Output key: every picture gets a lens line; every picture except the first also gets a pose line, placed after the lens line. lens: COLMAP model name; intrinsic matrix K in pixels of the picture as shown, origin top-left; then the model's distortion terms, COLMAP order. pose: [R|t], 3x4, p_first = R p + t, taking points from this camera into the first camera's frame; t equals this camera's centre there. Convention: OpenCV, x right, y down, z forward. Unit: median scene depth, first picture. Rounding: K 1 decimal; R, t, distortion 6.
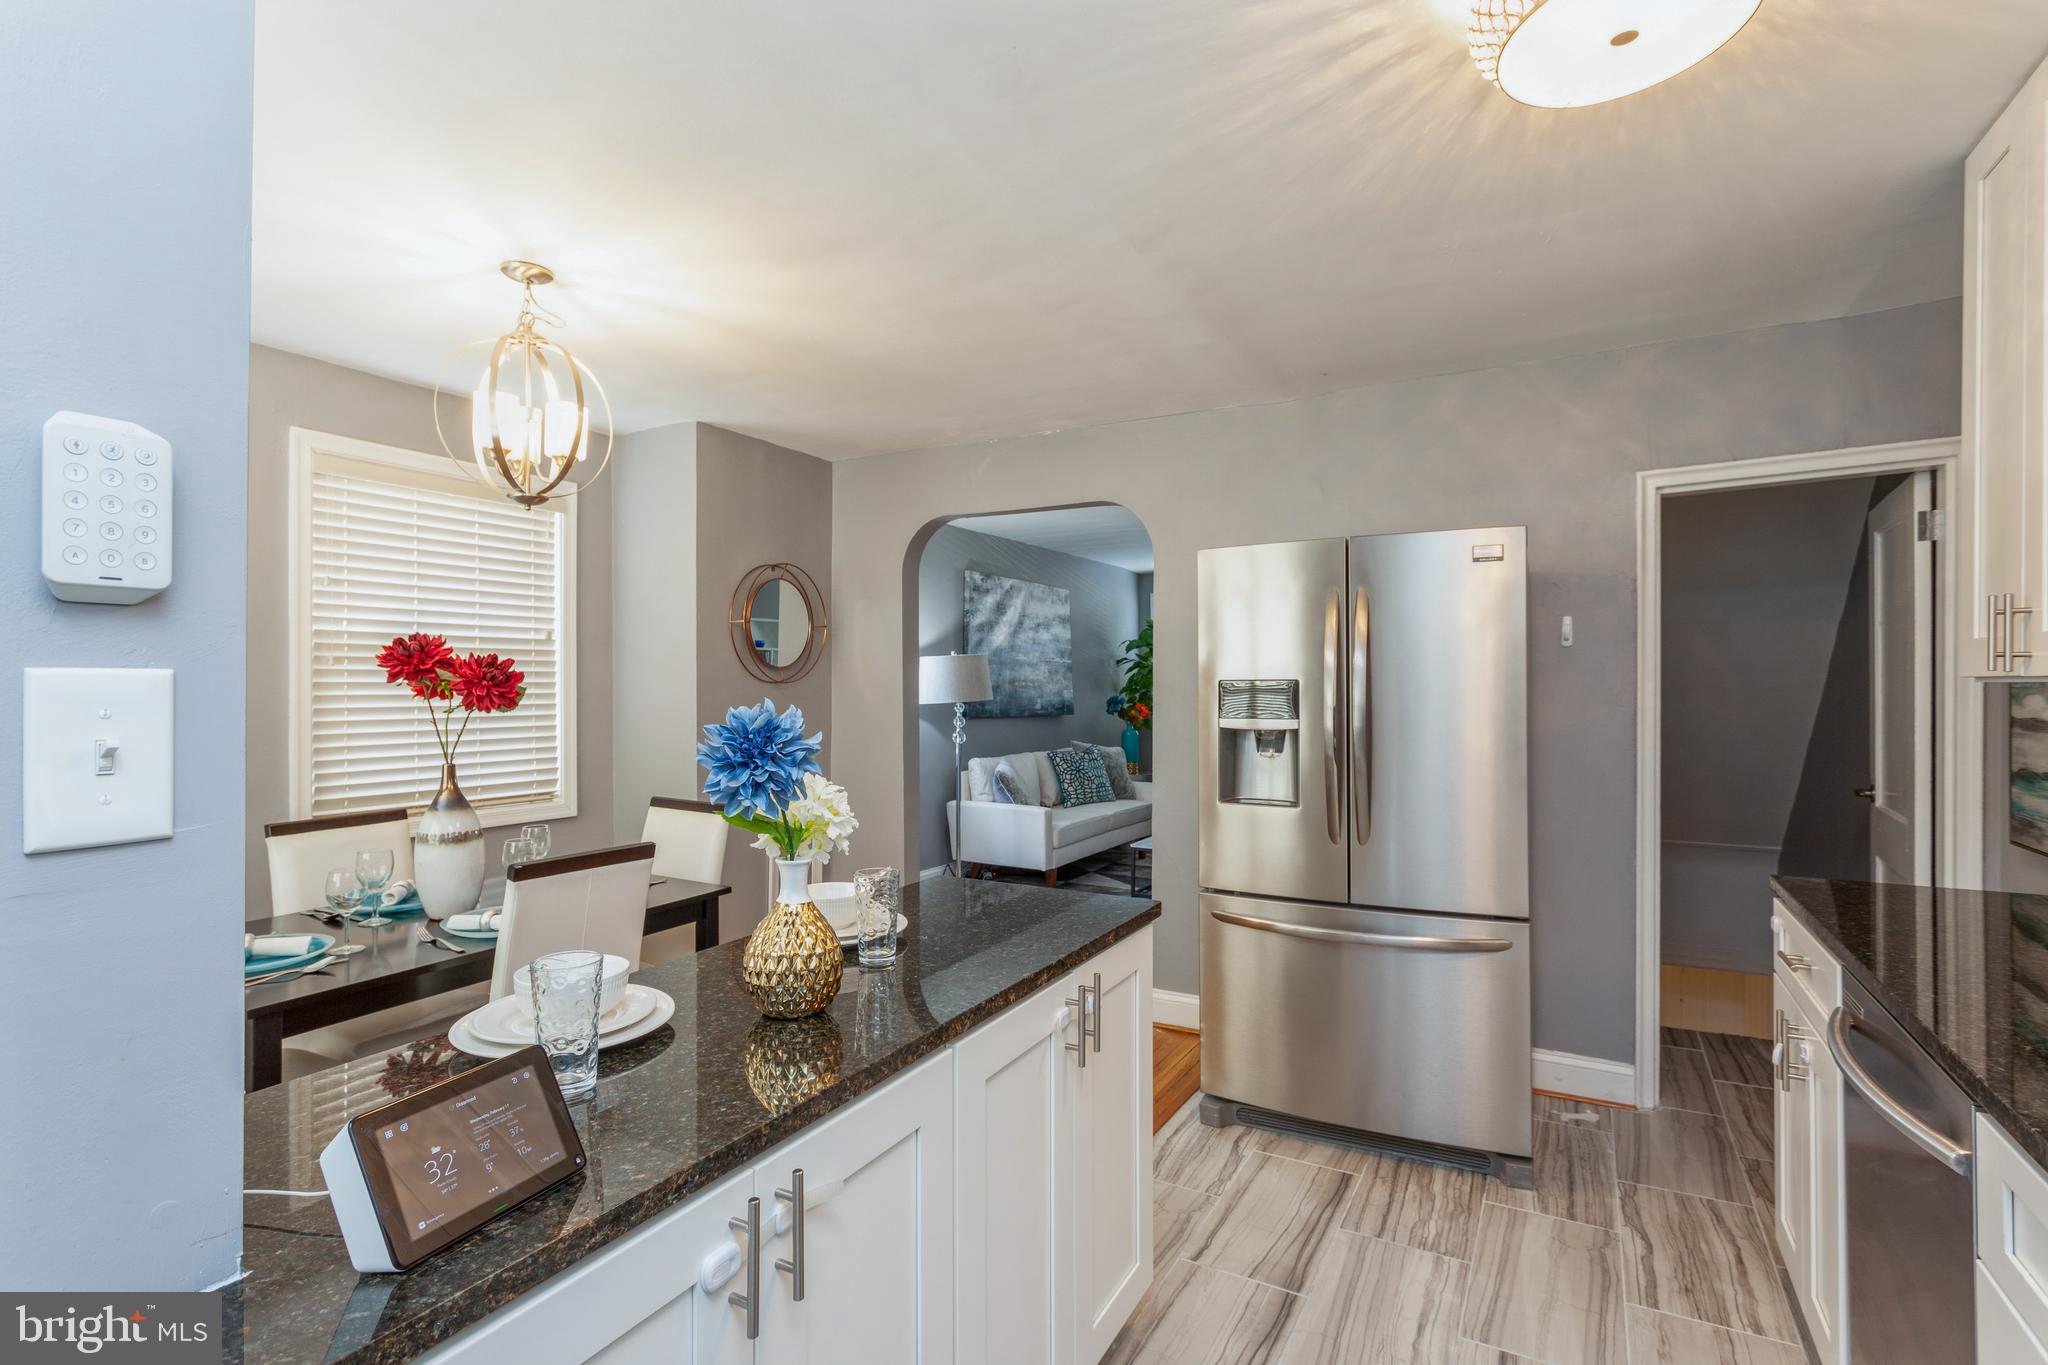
lens RADIAL K [[972.4, 0, 1024.0], [0, 972.4, 682.5], [0, 0, 1]] dist [-0.001132, 0.000212]
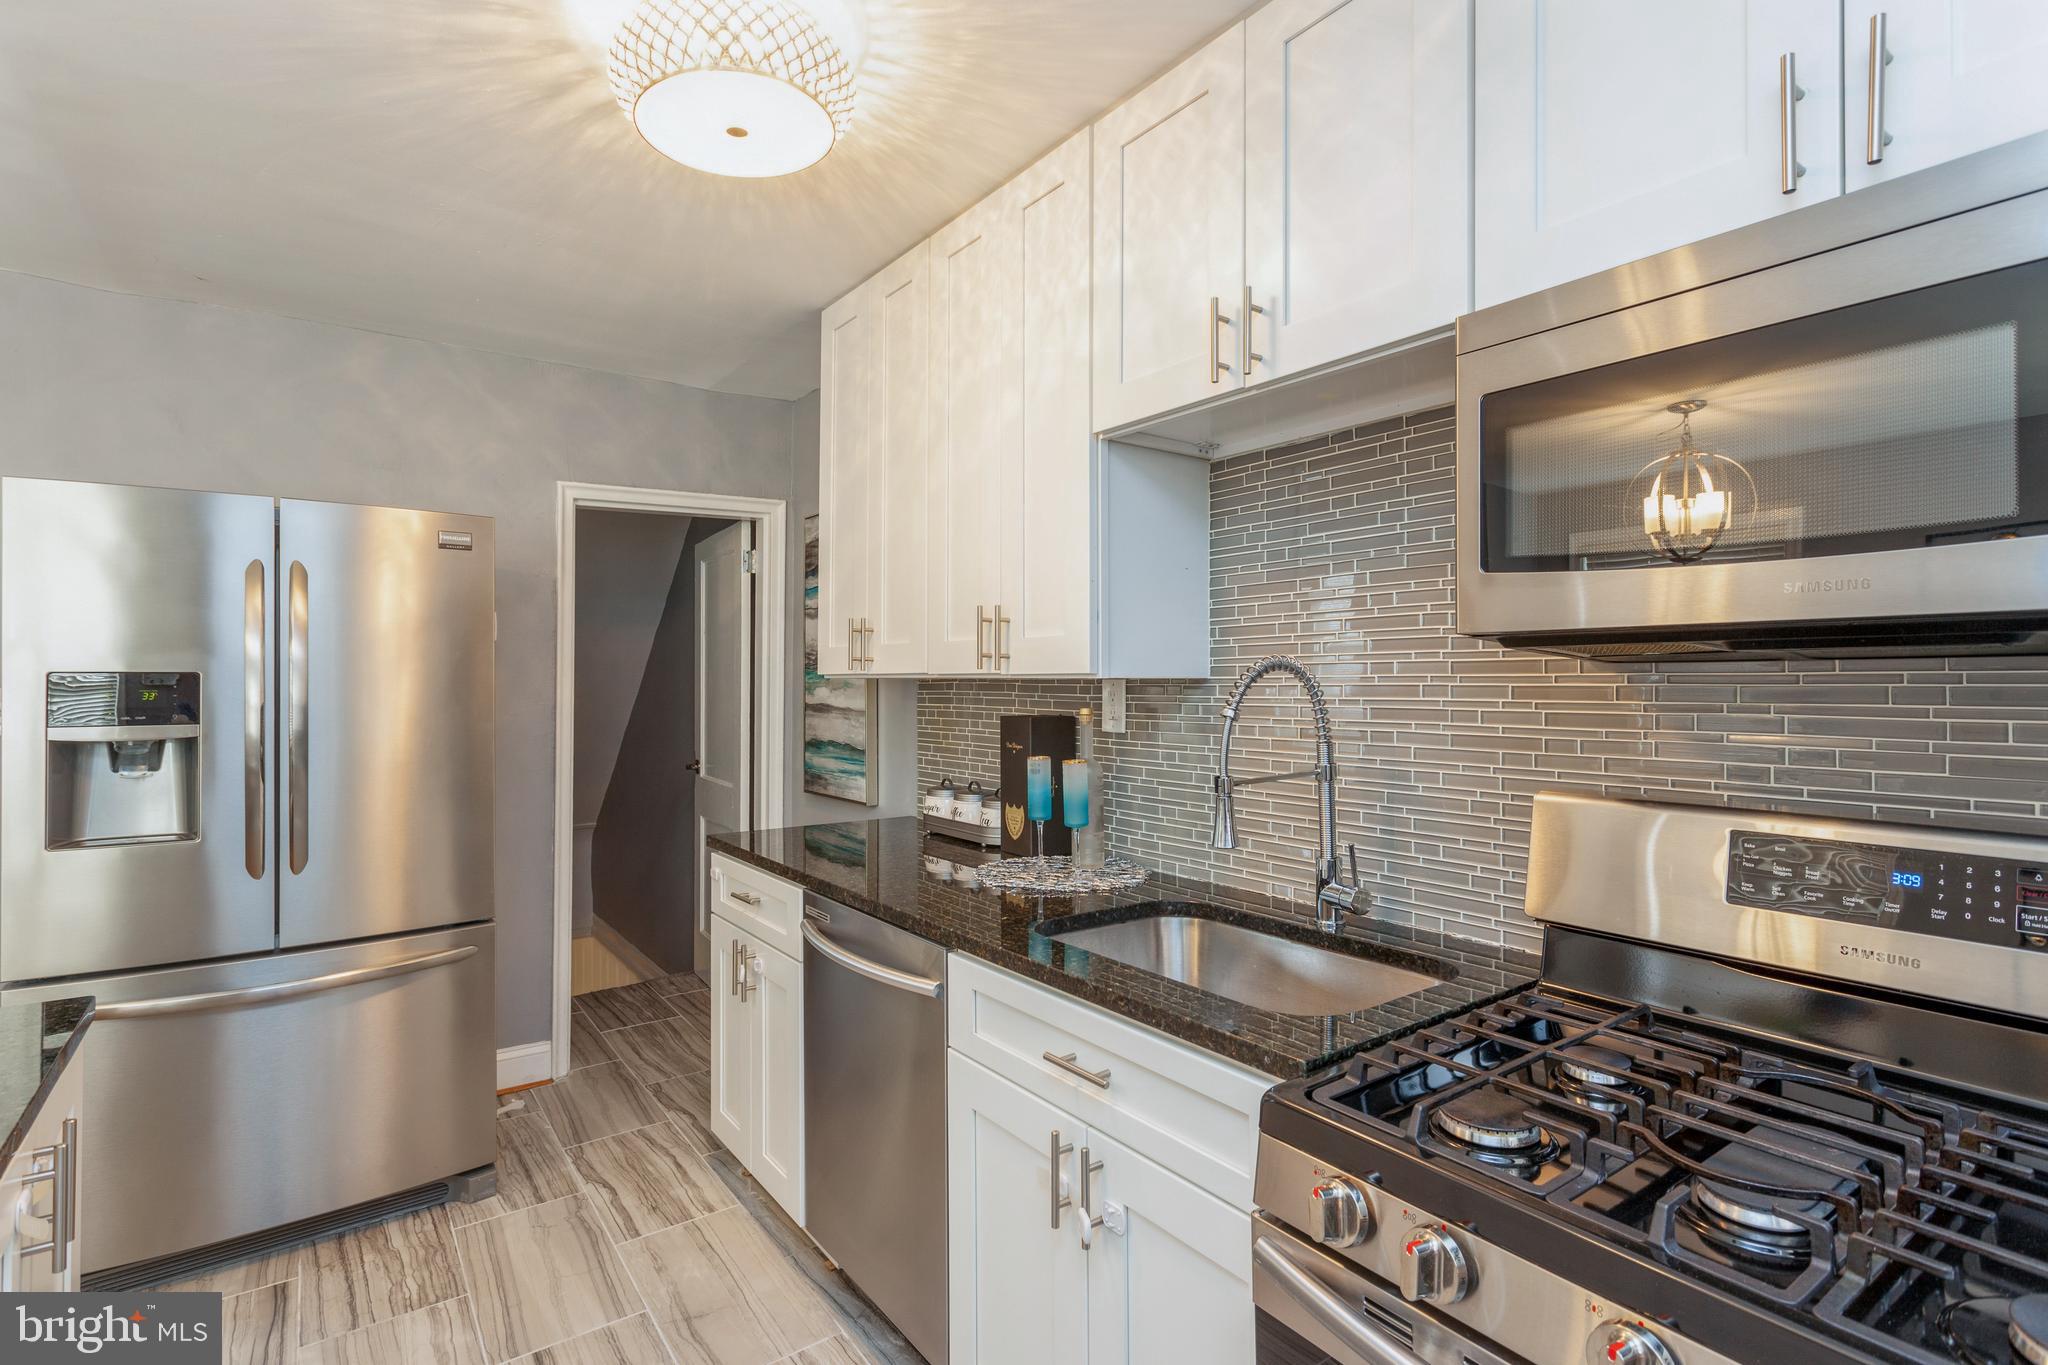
lens RADIAL K [[993.3, 0, 1033.7], [0, 993.3, 670.7], [0, 0, 1]] dist [-0.000698, 0.000164]
pose [[0.412787, 0.010707, 0.910765, -0.152685], [-0.002107, 0.999939, -0.010801, 0.002660], [-0.910825, 0.002540, 0.412785, 0.080203]]
